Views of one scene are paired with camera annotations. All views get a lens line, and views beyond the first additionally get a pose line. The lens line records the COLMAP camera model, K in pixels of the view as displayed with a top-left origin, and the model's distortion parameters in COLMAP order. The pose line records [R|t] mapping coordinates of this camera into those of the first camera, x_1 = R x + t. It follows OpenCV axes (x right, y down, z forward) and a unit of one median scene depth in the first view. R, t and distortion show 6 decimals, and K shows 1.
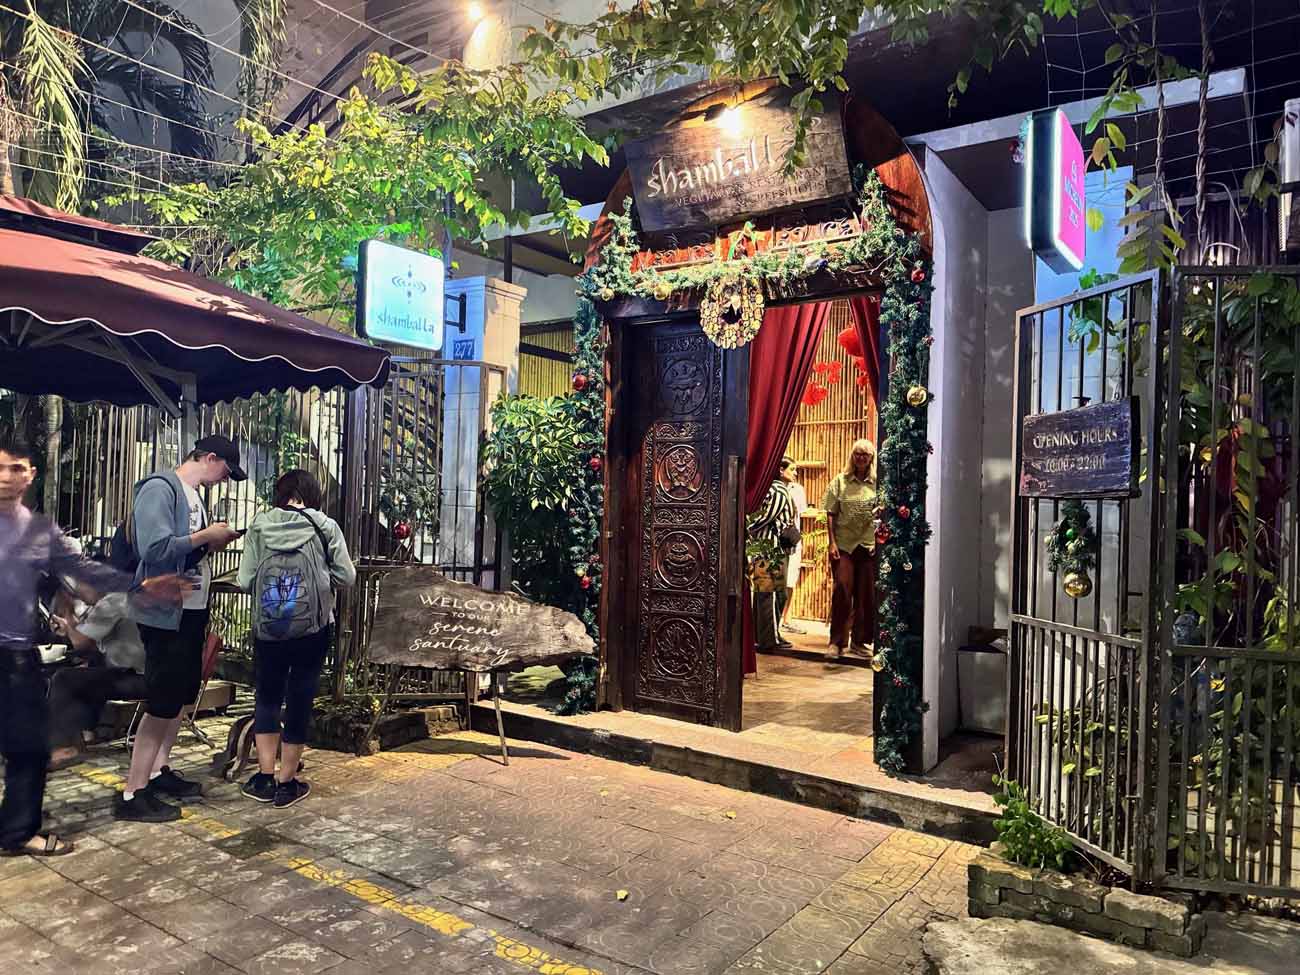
lens RADIAL K [[921.6, 0, 648.1], [0, 921.6, 487.7], [0, 0, 1]] dist [0.102312, -0.051378]
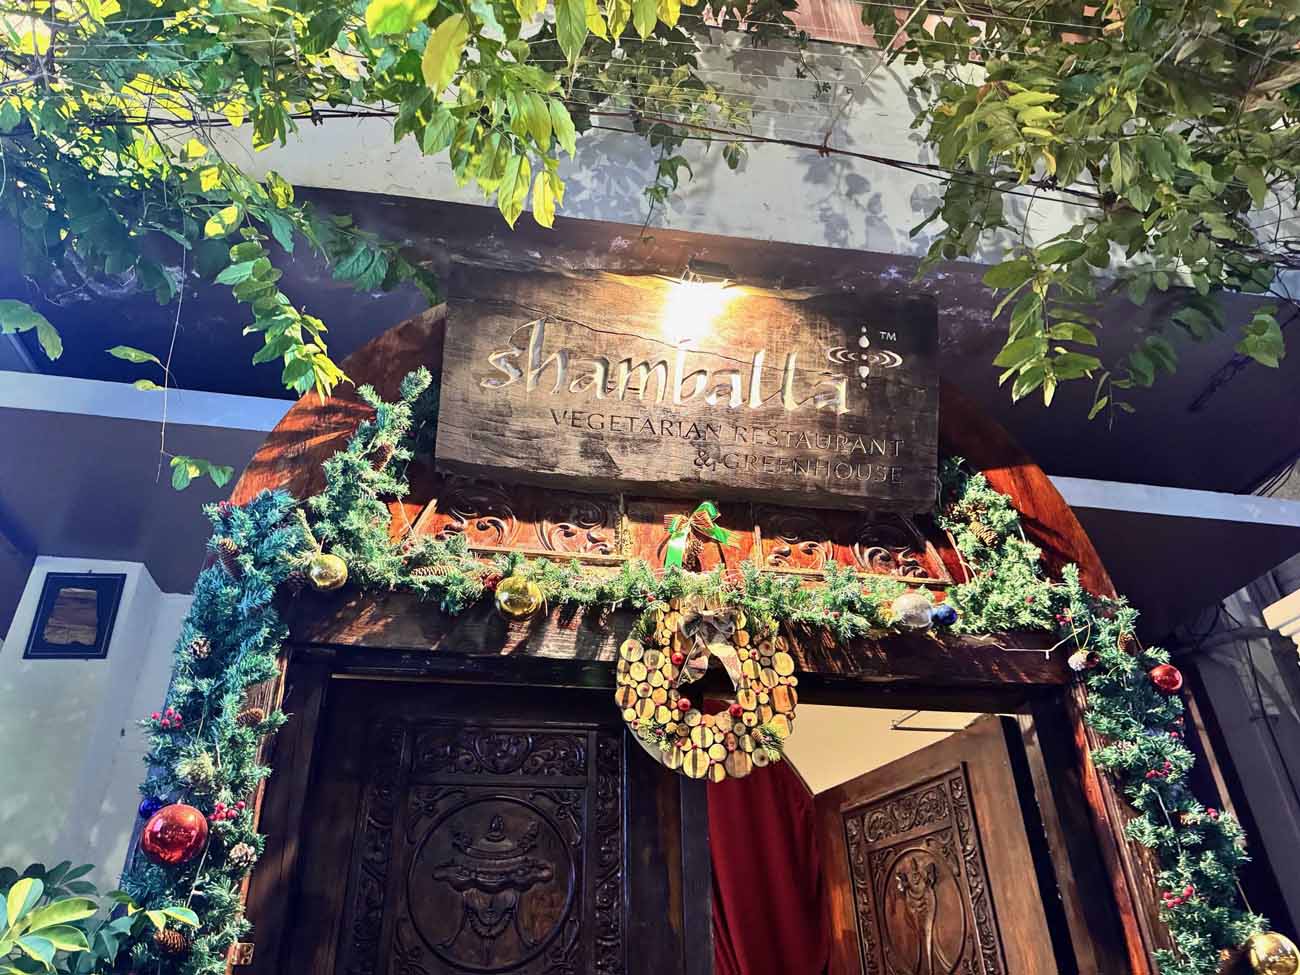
lens RADIAL K [[921.6, 0, 645.0], [0, 921.6, 492.2], [0, 0, 1]] dist [0.102312, -0.051378]
pose [[0.706499, 0.348477, 0.615974, -0.196178], [0.016334, 0.862110, -0.506459, -0.060903], [-0.707526, 0.367874, 0.603387, 0.746011]]
